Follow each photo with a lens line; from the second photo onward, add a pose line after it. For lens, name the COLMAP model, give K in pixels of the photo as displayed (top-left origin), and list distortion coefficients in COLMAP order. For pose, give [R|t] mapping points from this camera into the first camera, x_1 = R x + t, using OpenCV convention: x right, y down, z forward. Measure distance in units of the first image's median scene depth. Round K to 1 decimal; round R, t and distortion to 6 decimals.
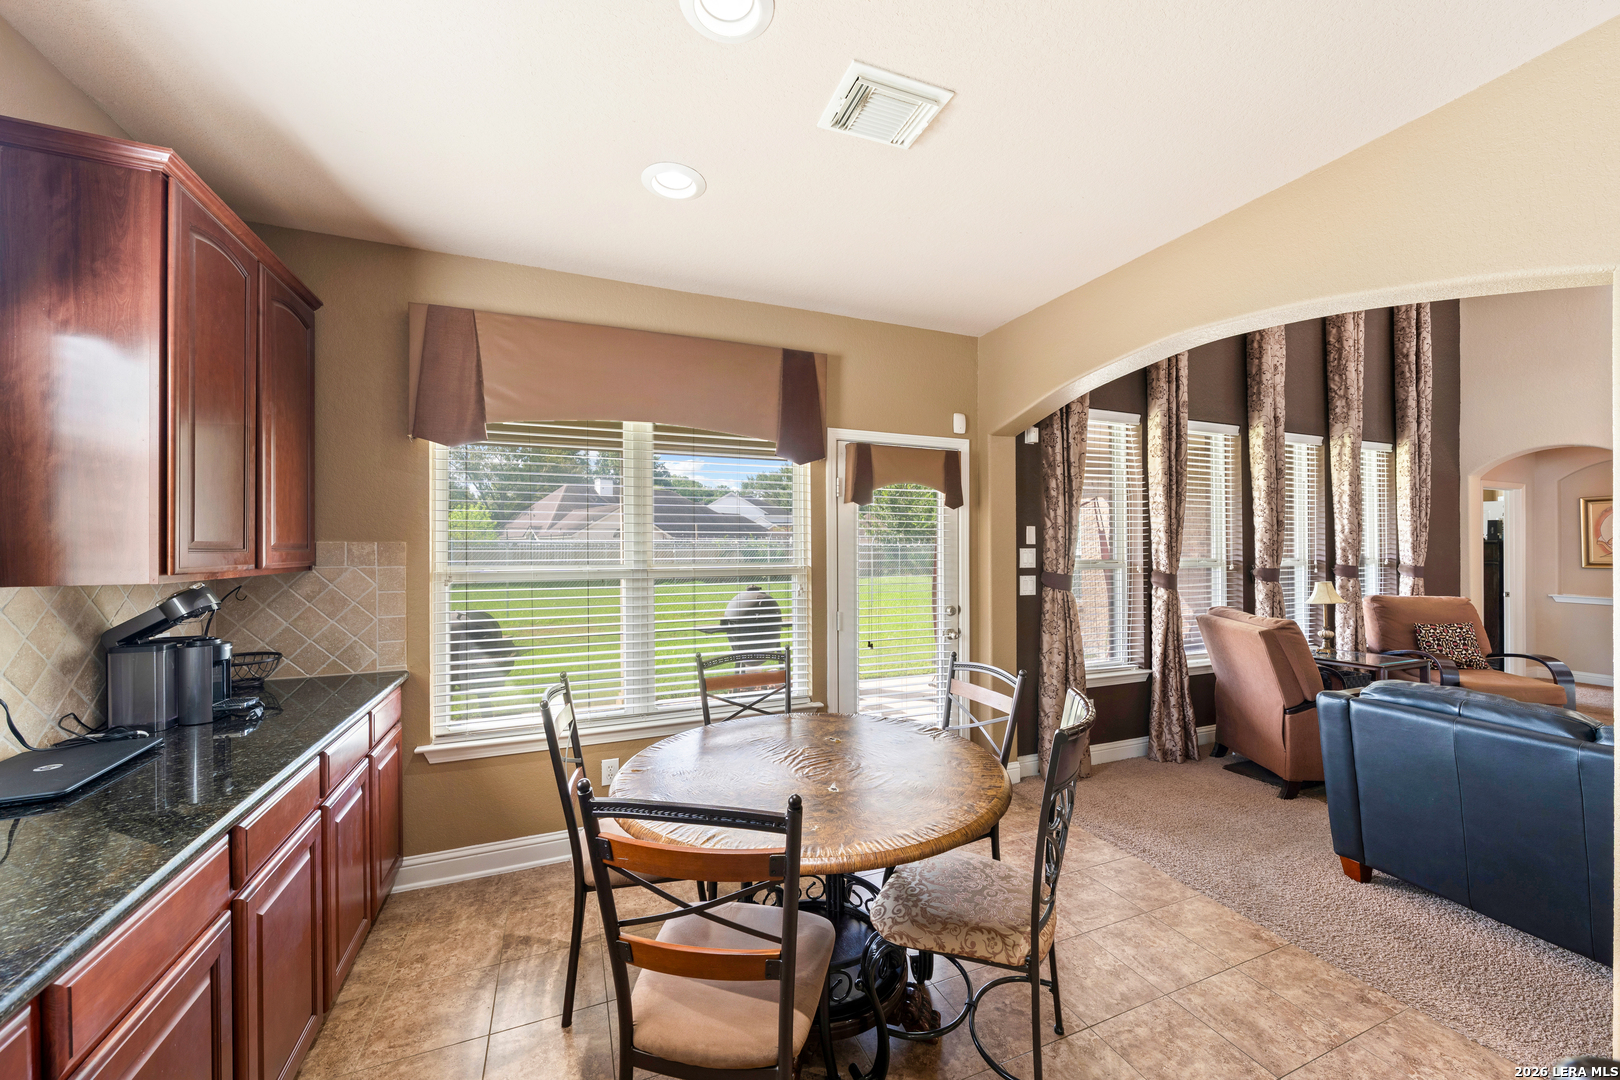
lens RADIAL K [[599.8, 0, 814.5], [0, 599.8, 542.0], [0, 0, 1]] dist [-0.001257, -0.000138]
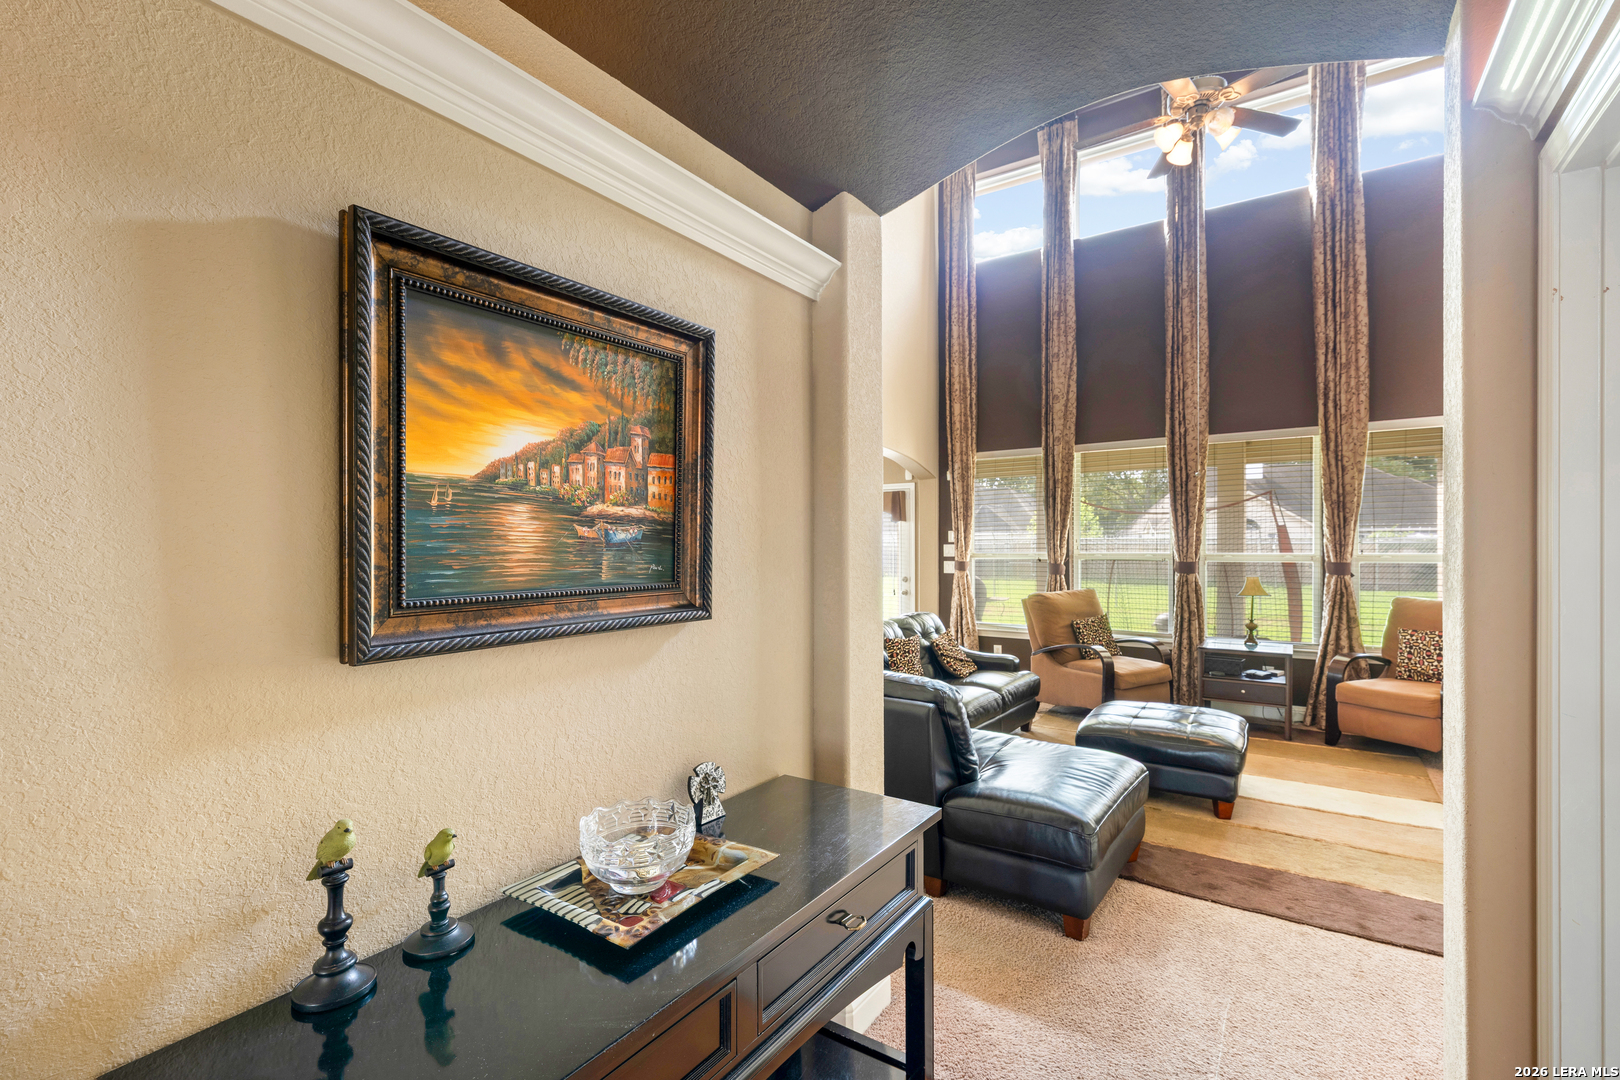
lens RADIAL K [[735.7, 0, 808.5], [0, 735.7, 539.2], [0, 0, 1]] dist [0.000202, 0.000005]
pose [[0.532896, 0.002475, -0.846177, 0.859621], [0.005226, 0.999967, 0.006216, -0.009108], [0.846165, -0.007734, 0.532866, -0.187734]]
